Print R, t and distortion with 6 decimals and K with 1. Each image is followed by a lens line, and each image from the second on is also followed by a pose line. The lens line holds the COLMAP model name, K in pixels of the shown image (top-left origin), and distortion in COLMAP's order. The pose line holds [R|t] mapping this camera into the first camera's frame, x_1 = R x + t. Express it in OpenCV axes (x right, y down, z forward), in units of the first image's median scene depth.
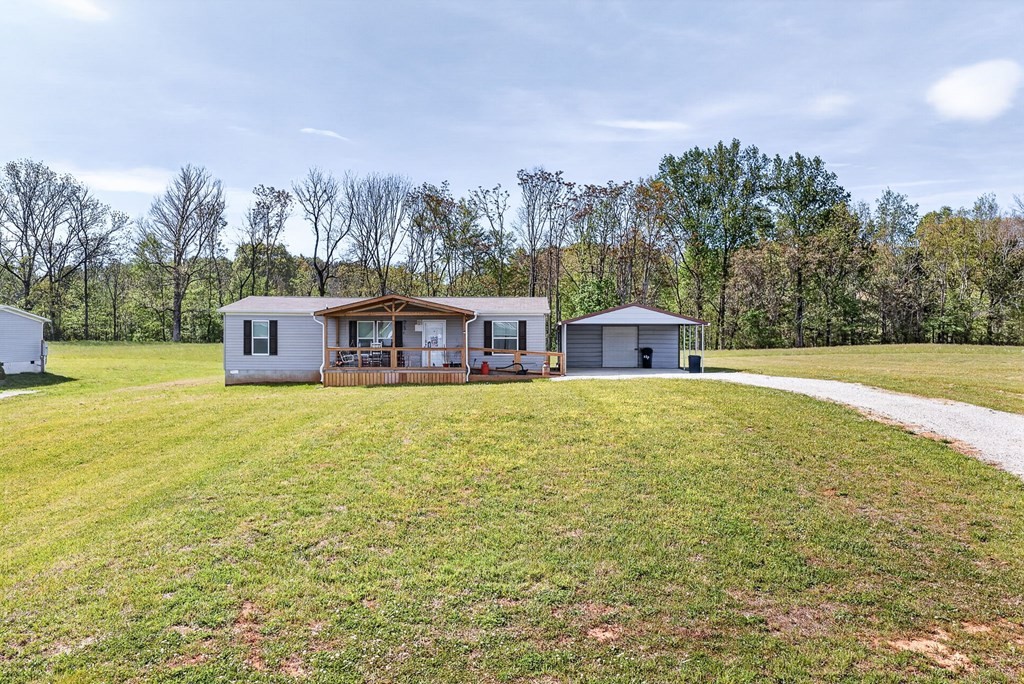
lens RADIAL K [[825.4, 0, 520.6], [0, 825.4, 343.5], [0, 0, 1]] dist [0.017604, -0.022397]
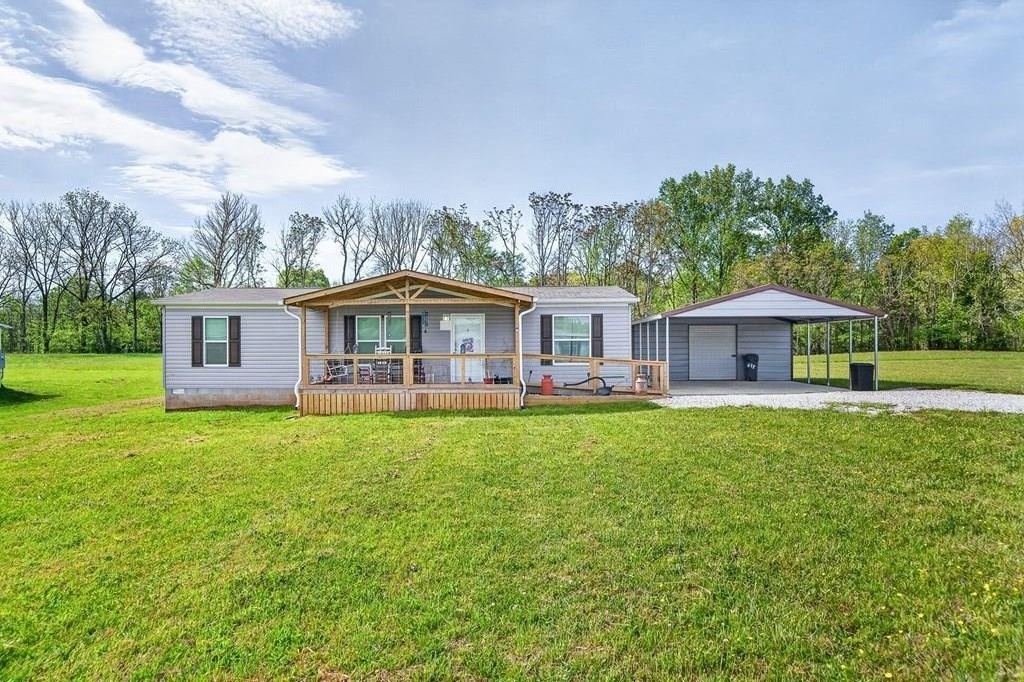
lens RADIAL K [[648.8, 0, 513.8], [0, 648.8, 348.9], [0, 0, 1]] dist [-0.006272, 0.005875]
pose [[0.999972, -0.006088, -0.004429, -0.021482], [0.006045, 0.999937, -0.009499, 0.002007], [0.004487, 0.009472, 0.999945, 0.153969]]
